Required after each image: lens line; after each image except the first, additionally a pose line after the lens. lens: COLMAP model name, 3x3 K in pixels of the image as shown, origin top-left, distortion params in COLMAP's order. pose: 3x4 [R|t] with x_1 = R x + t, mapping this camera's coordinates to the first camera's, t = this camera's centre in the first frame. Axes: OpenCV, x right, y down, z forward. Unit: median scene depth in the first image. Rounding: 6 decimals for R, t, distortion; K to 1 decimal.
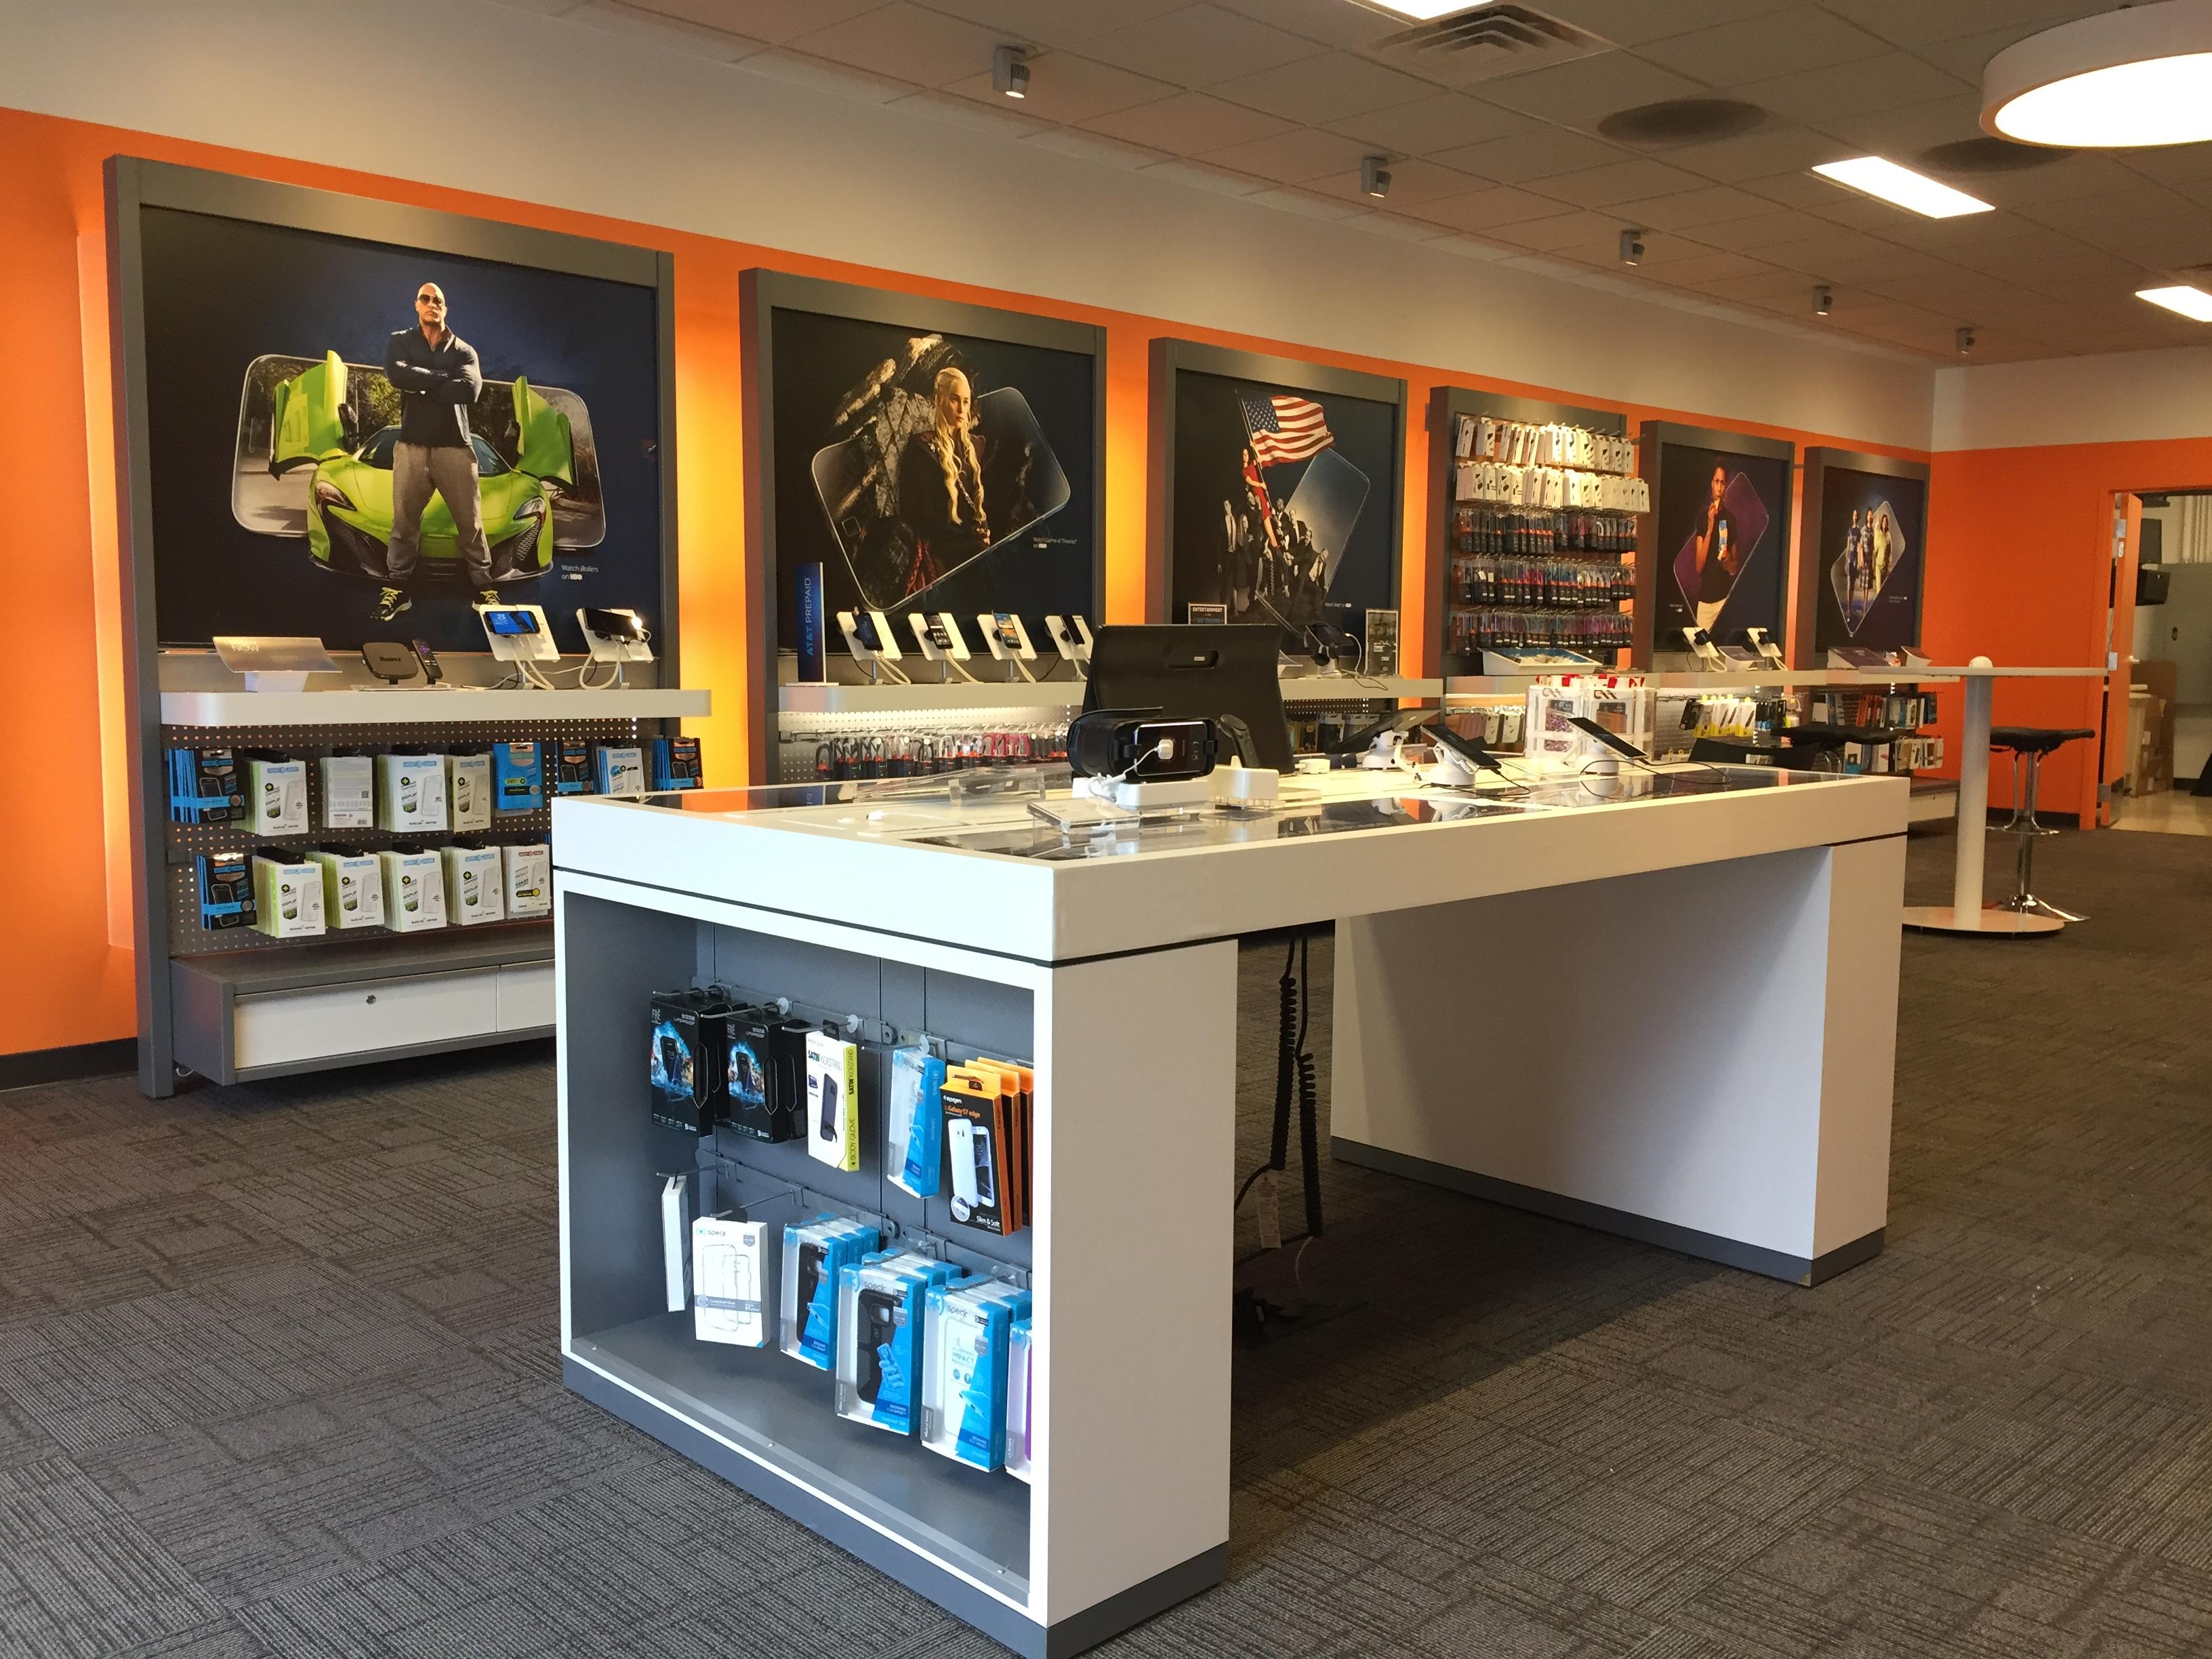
lens RADIAL K [[1859.7, 0, 1106.0], [0, 1859.7, 829.5], [0, 0, 1]] dist [0.113239, -0.153460]
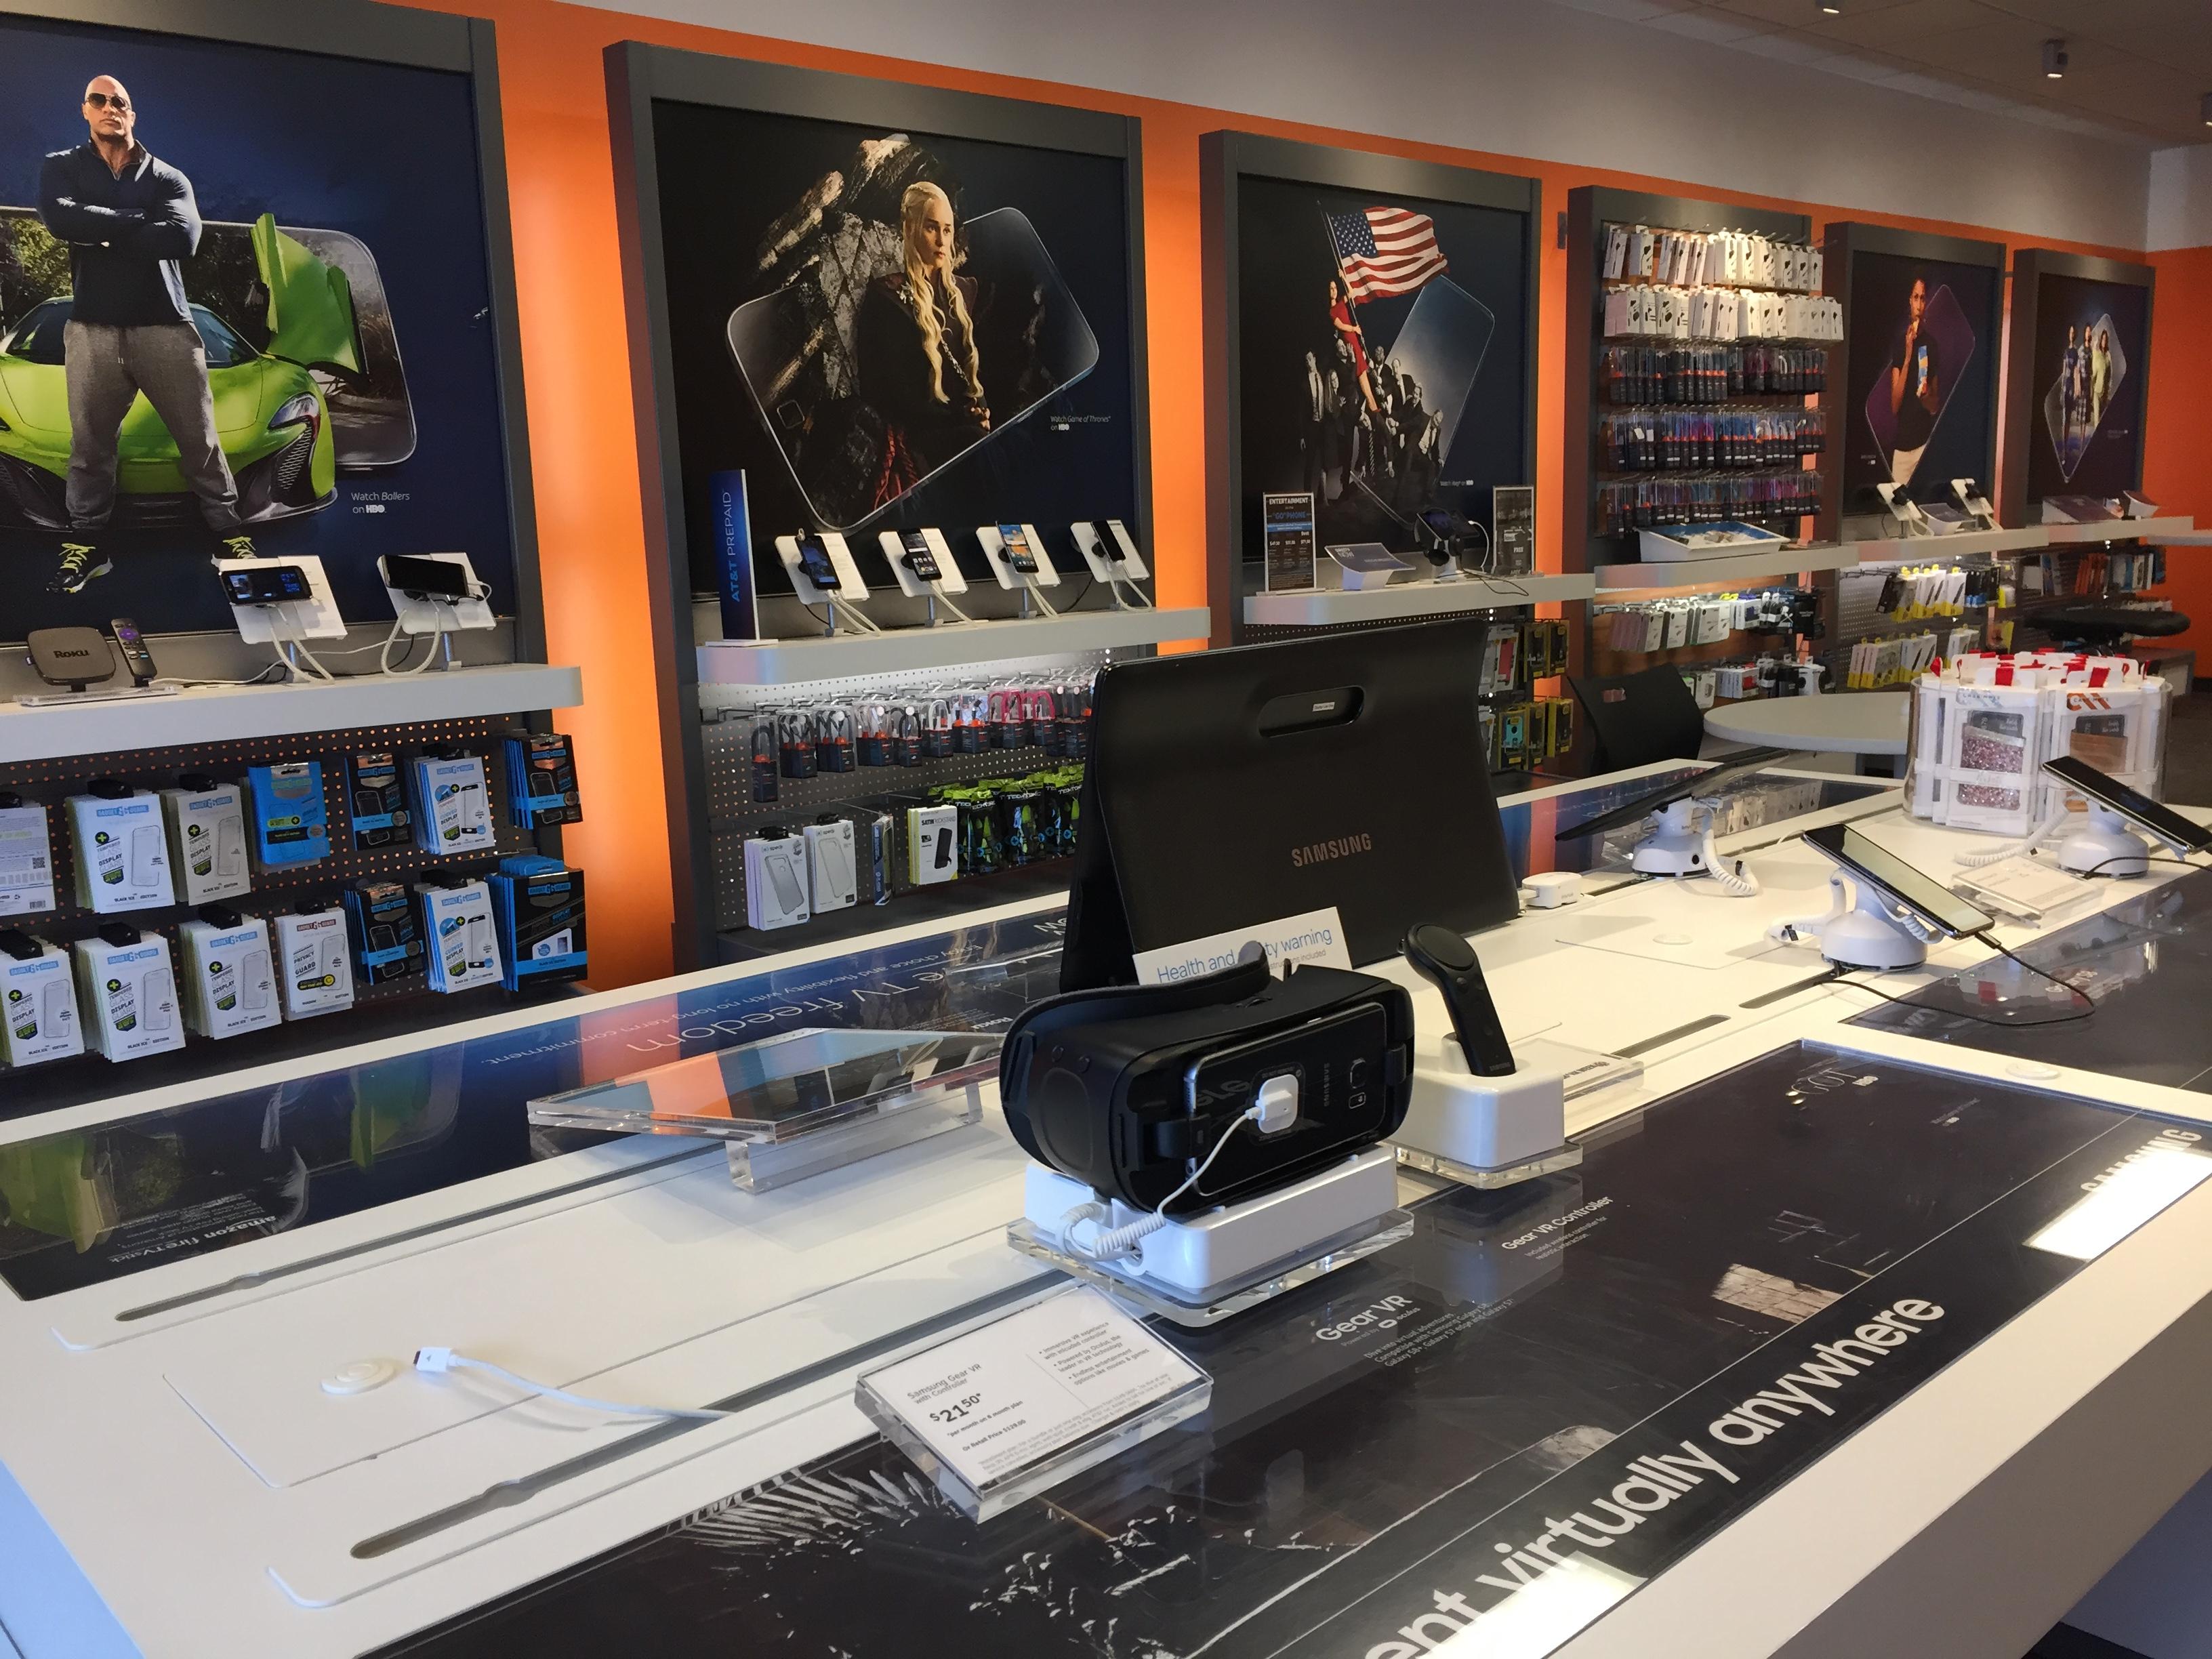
lens RADIAL K [[1859.7, 0, 1106.0], [0, 1859.7, 829.5], [0, 0, 1]] dist [0.113239, -0.153460]
pose [[0.998597, -0.034596, -0.040078, 0.007145], [0.037461, 0.996621, 0.073091, -0.048548], [0.037414, -0.074490, 0.996520, 0.260993]]
